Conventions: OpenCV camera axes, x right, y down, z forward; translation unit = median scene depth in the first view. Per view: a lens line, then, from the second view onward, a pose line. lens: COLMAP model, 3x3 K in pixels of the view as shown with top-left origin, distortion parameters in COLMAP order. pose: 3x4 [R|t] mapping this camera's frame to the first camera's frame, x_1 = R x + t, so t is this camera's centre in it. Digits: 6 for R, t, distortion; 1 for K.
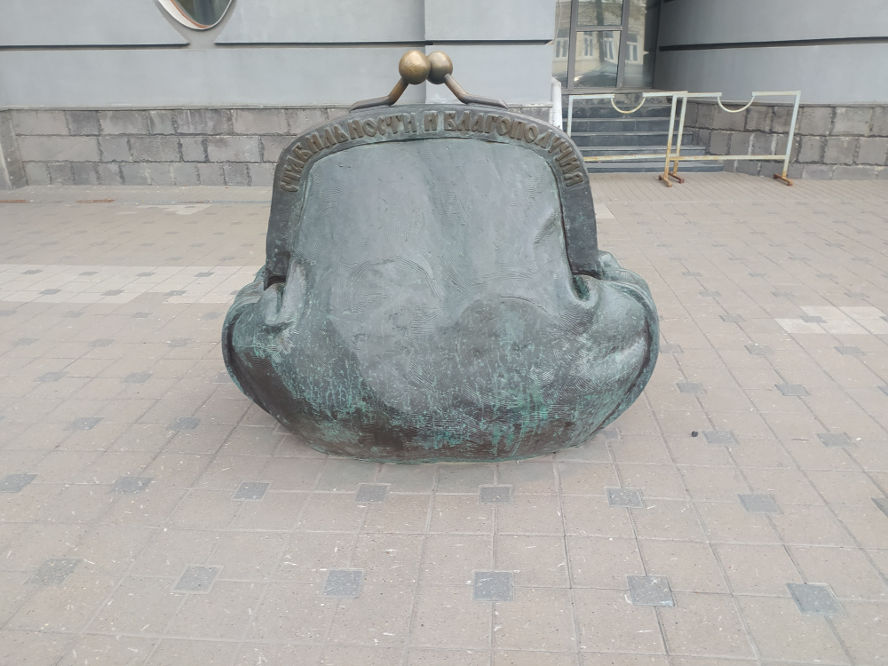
lens RADIAL K [[670.0, 0, 444.0], [0, 670.0, 333.0], [0, 0, 1]] dist [0.061704, -0.056766]
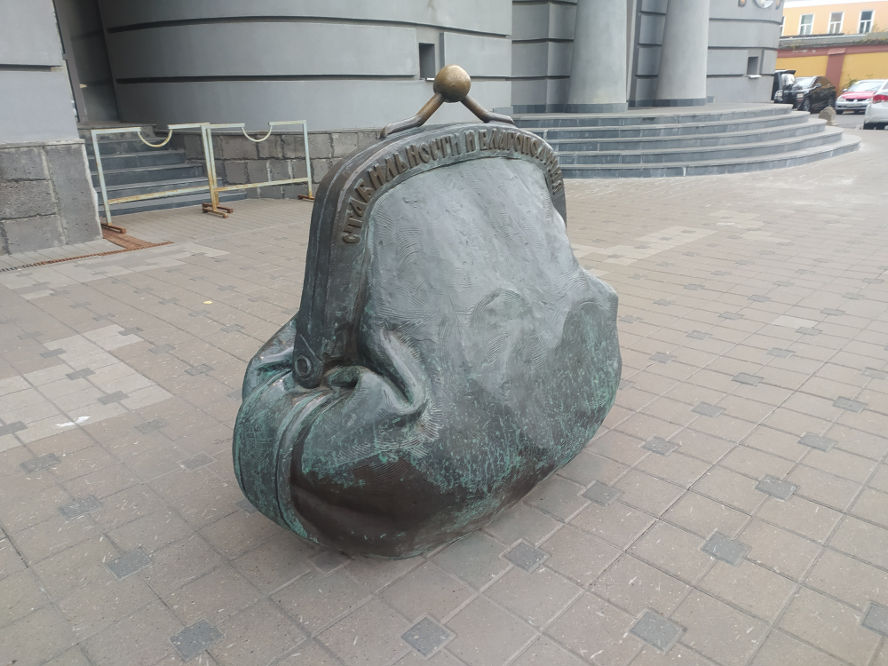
lens RADIAL K [[670.0, 0, 444.0], [0, 670.0, 333.0], [0, 0, 1]] dist [0.061704, -0.056766]
pose [[0.630400, -0.260334, 0.731315, -0.758987], [0.295404, 0.951661, 0.084132, -0.149516], [-0.717867, 0.162997, 0.676831, 0.435733]]
